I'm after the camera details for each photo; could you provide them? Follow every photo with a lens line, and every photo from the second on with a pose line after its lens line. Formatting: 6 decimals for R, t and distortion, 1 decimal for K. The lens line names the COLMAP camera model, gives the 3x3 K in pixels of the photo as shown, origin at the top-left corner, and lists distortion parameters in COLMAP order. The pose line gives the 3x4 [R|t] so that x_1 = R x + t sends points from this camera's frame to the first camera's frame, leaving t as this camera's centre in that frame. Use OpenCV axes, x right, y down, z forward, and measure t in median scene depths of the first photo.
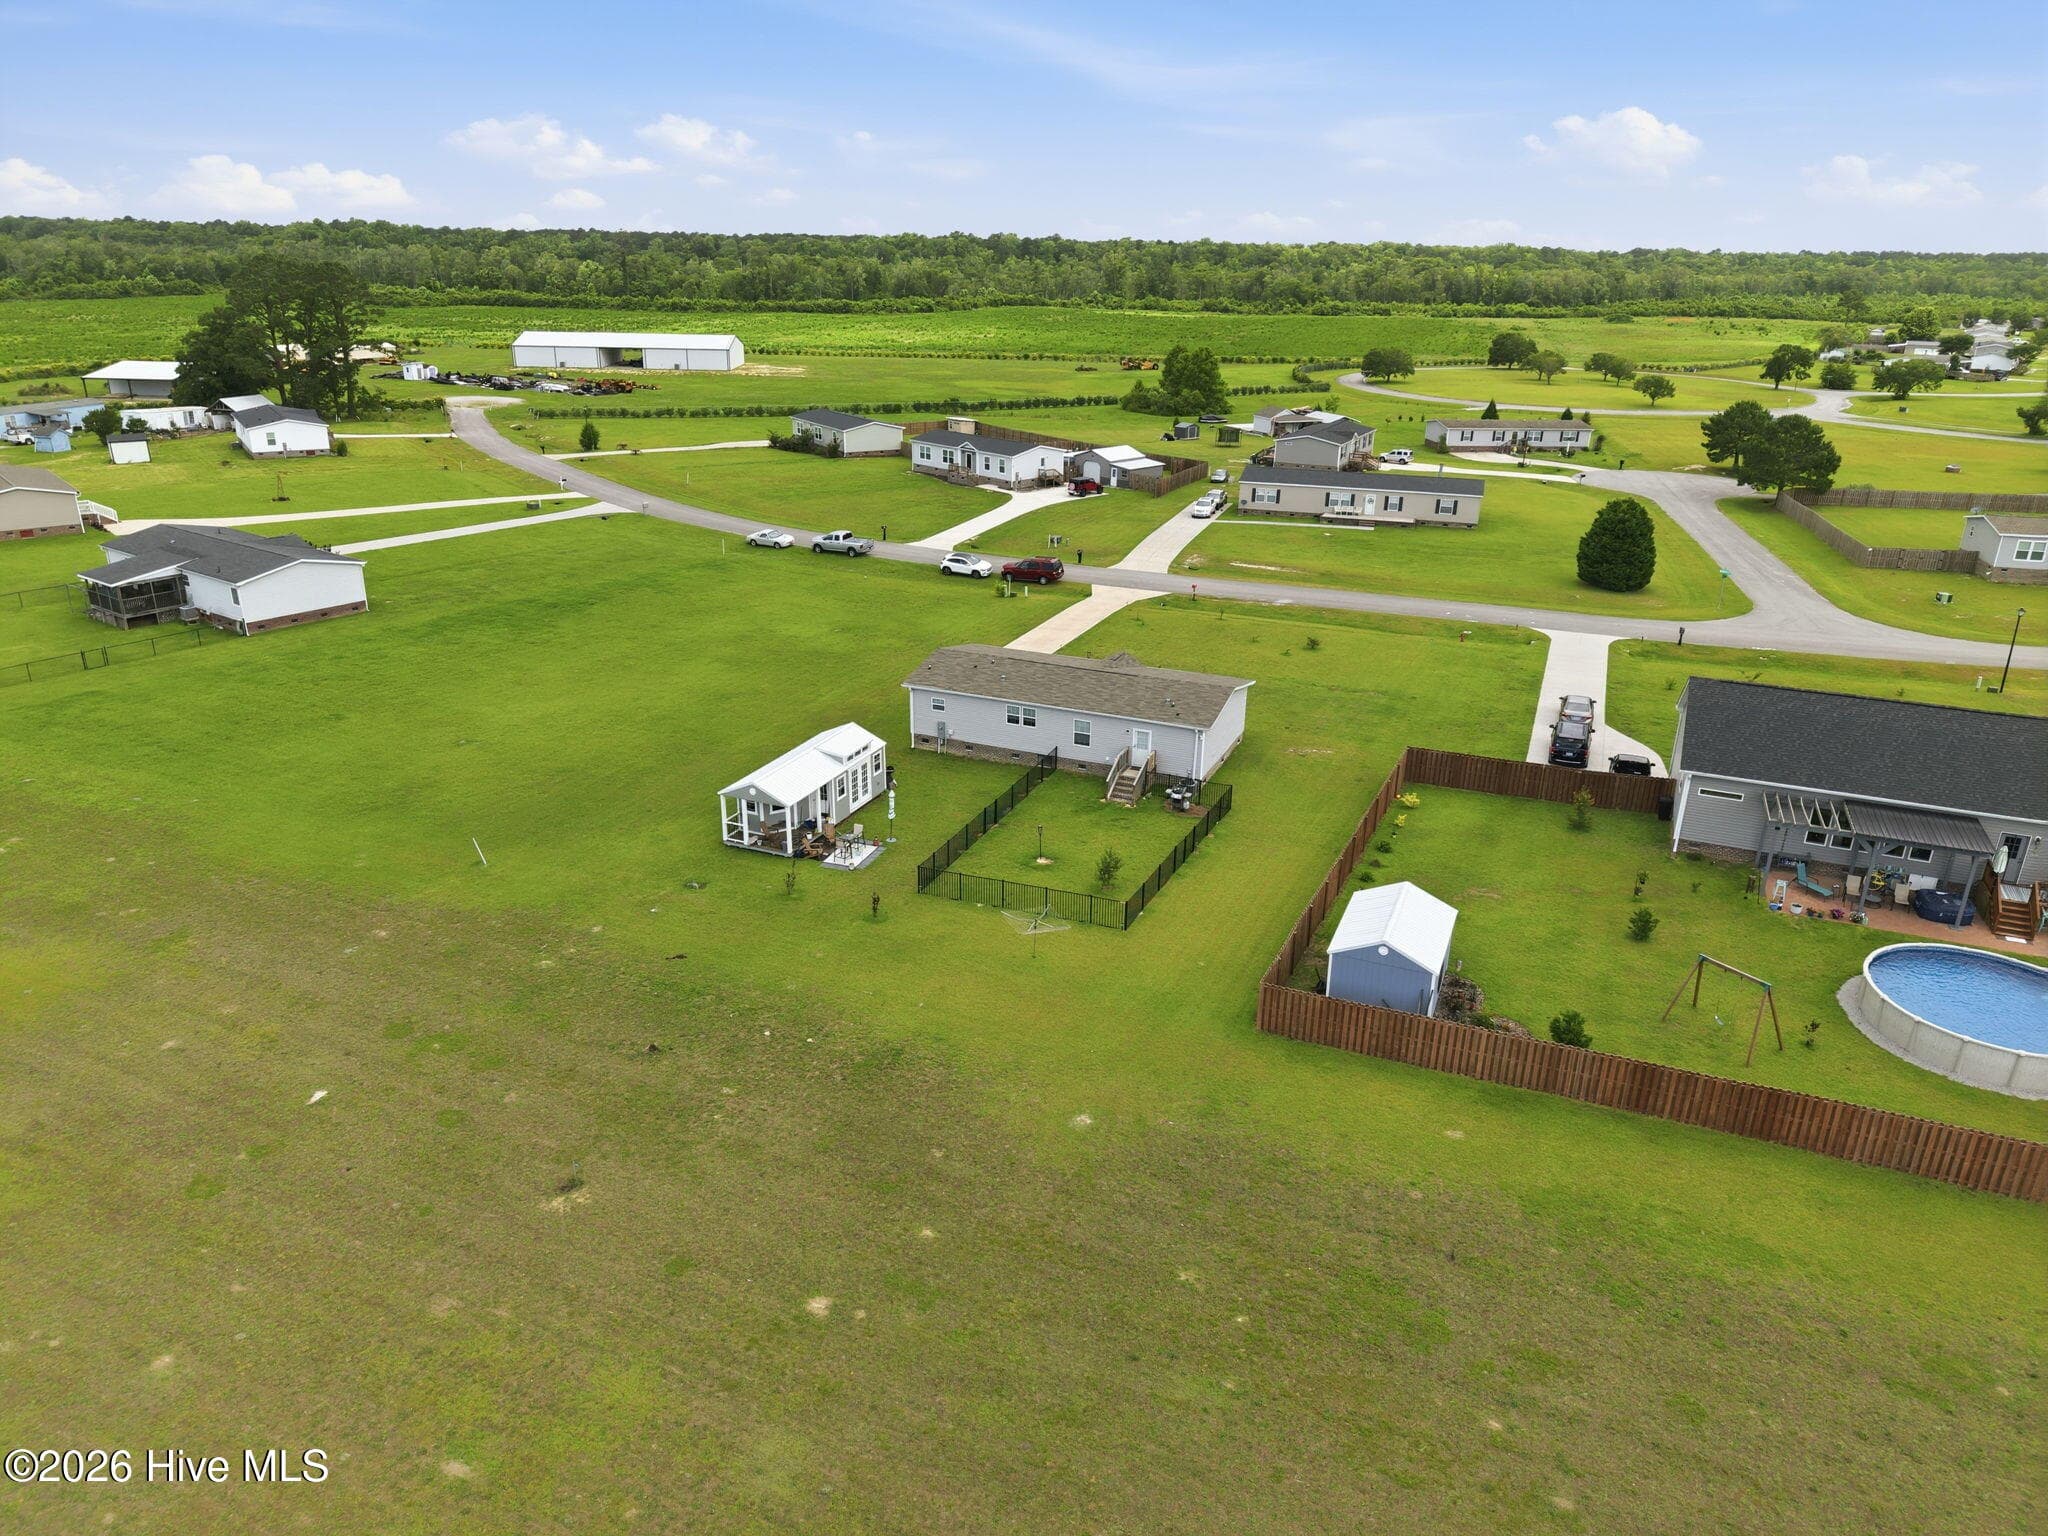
lens RADIAL K [[1363.3, 0, 1024.0], [0, 1363.3, 768.0], [0, 0, 1]] dist [0.043084, -0.053537]
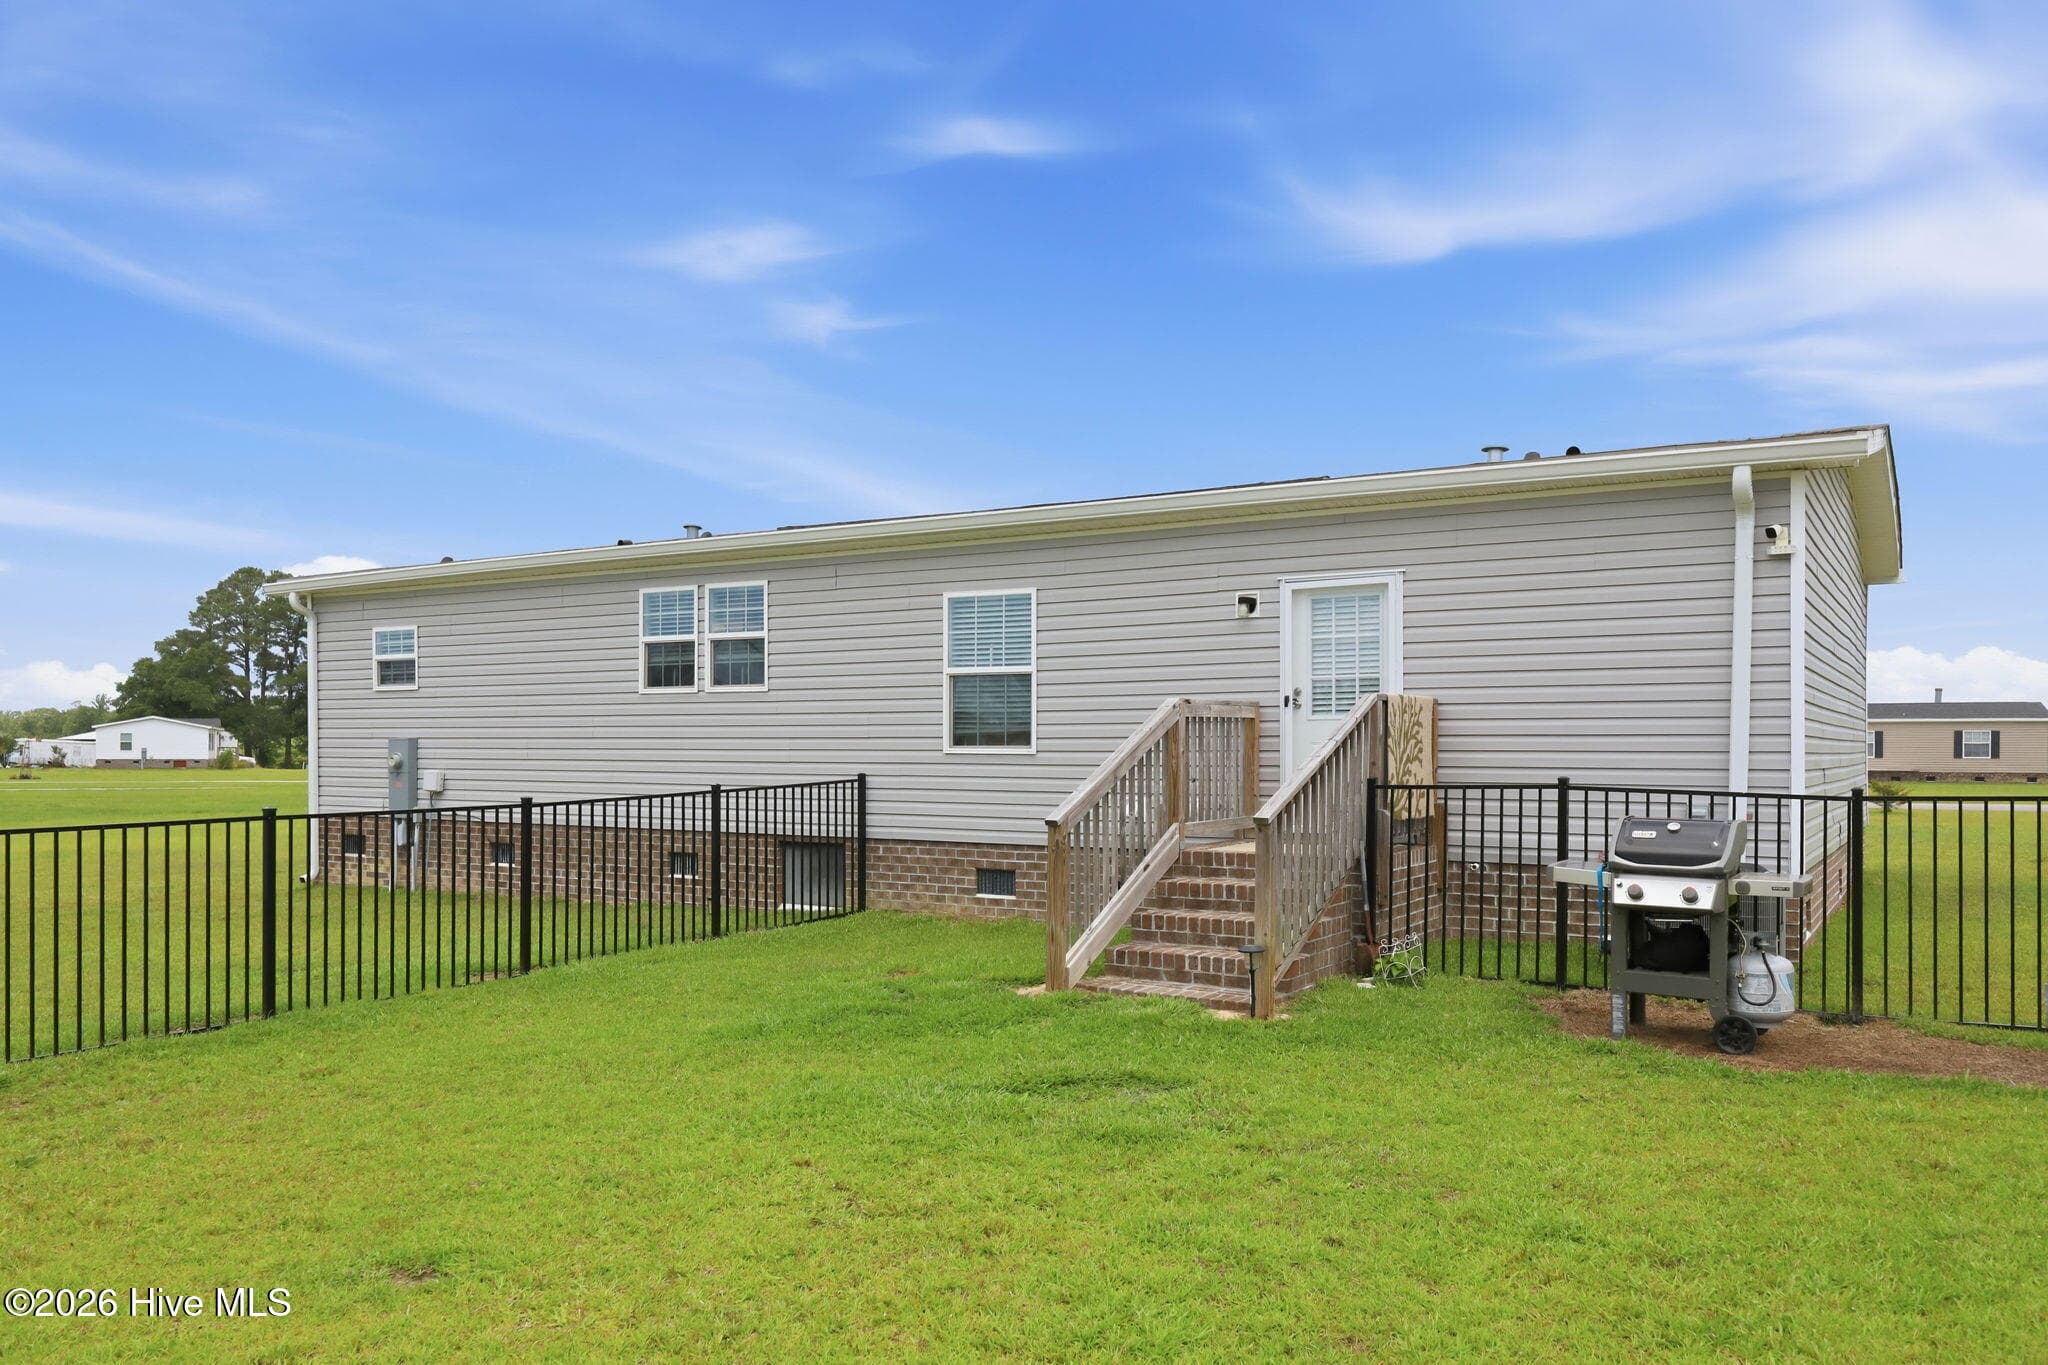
lens RADIAL K [[1512.4, 0, 1043.5], [0, 1512.4, 738.3], [0, 0, 1]] dist [0.002701, -0.000260]
pose [[0.989695, -0.017507, -0.142115, 0.075155], [-0.034658, 0.933696, -0.356386, 0.049129], [0.138932, 0.357639, 0.923468, 0.814958]]
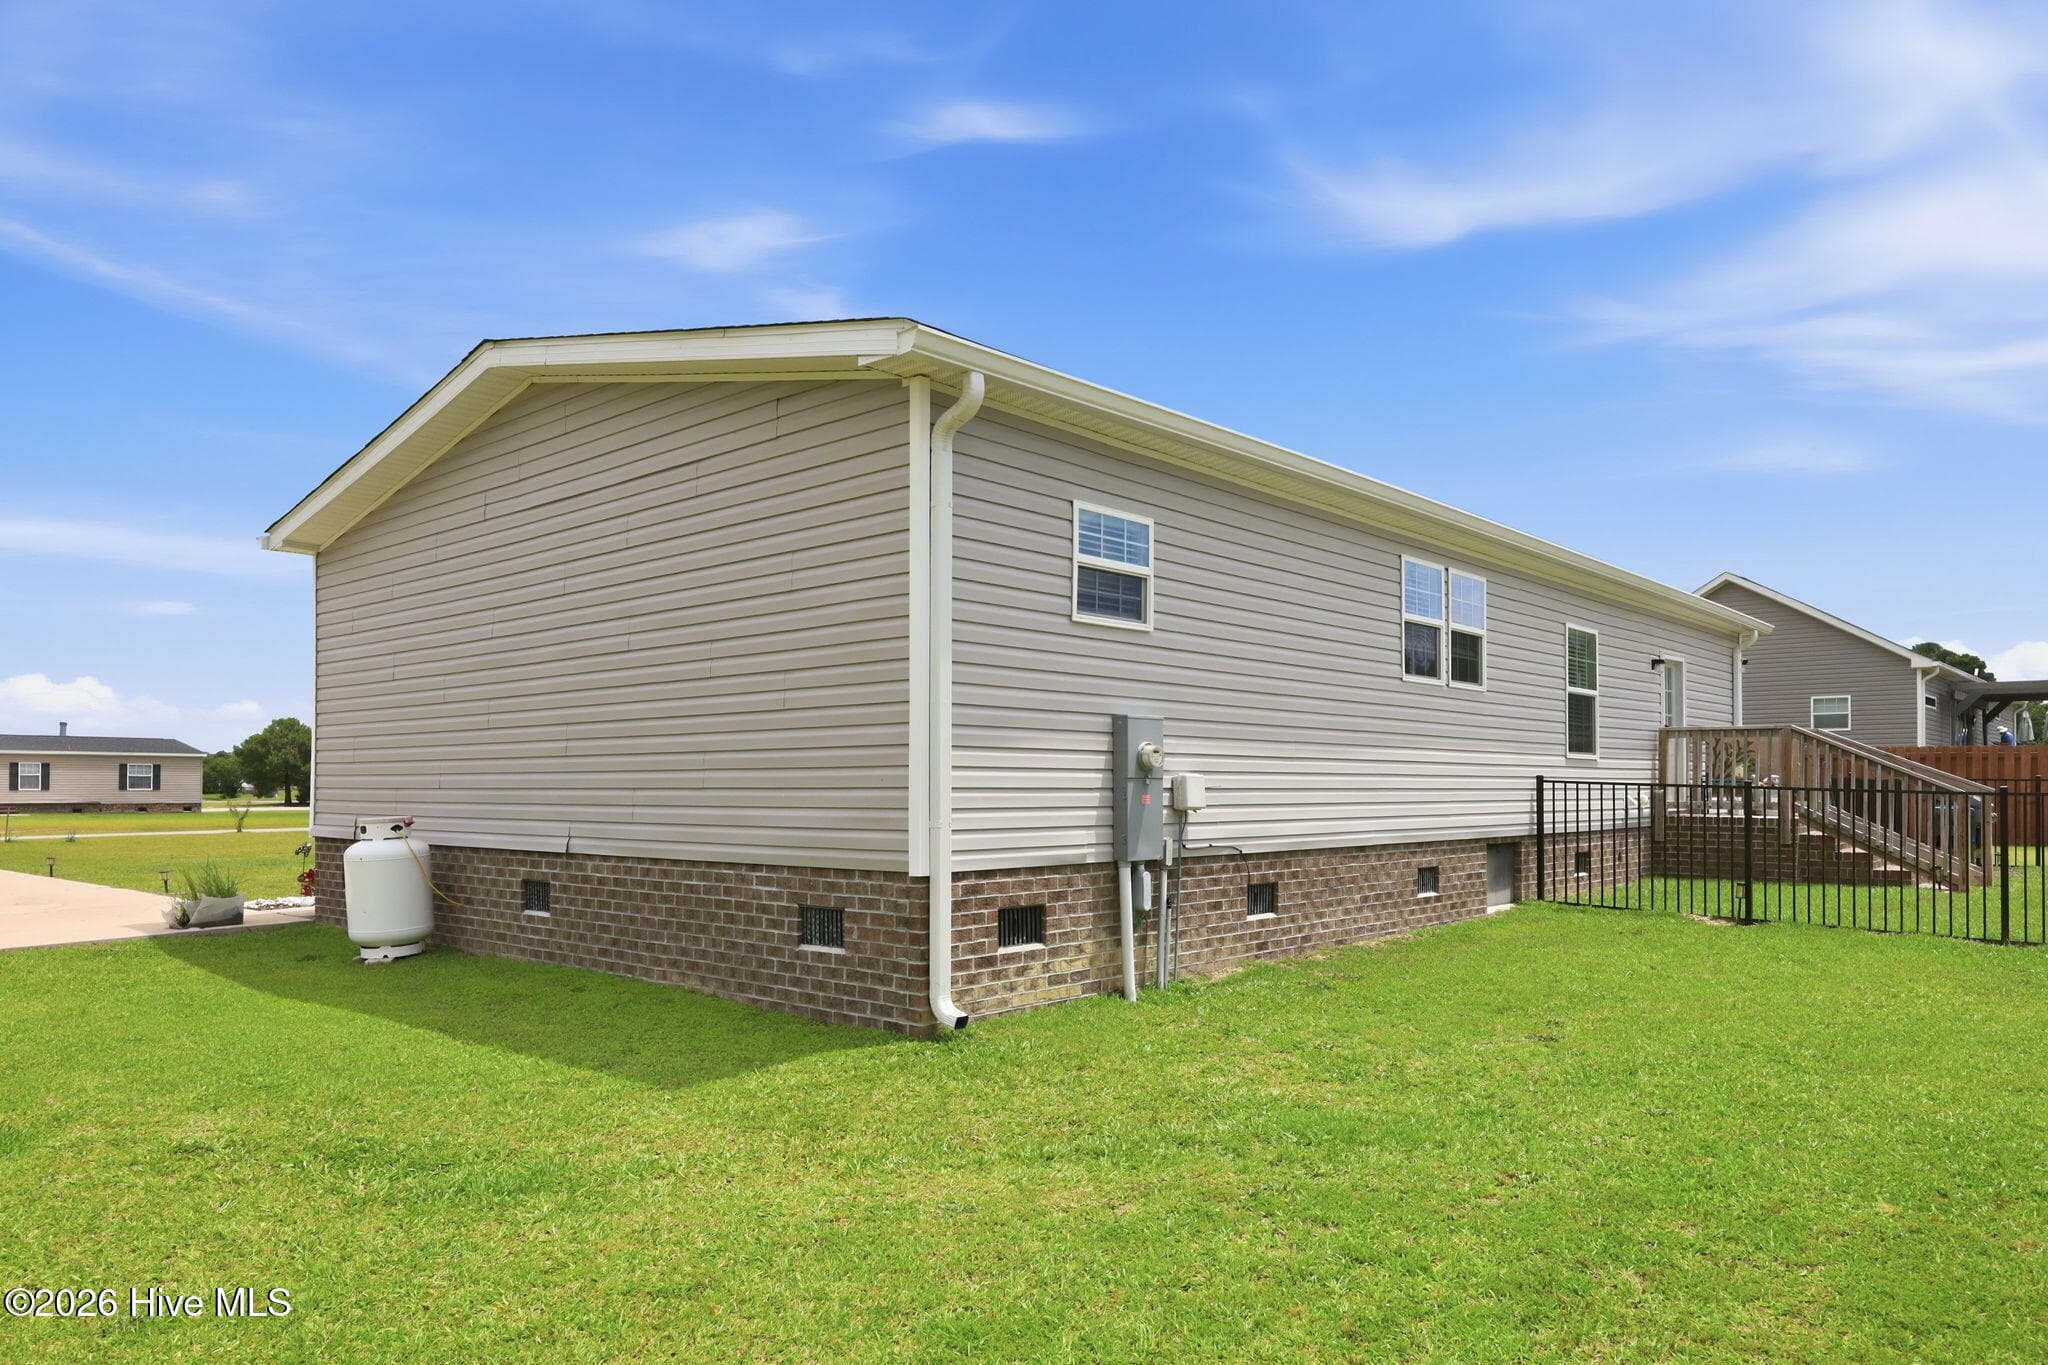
lens RADIAL K [[1340.5, 0, 1032.6], [0, 1340.5, 728.9], [0, 0, 1]] dist [0.000540, 0.000816]
pose [[0.324478, 0.022418, 0.945628, -0.179468], [0.338822, 0.930627, -0.138324, -0.020055], [-0.883127, 0.365282, 0.294372, 1.000165]]
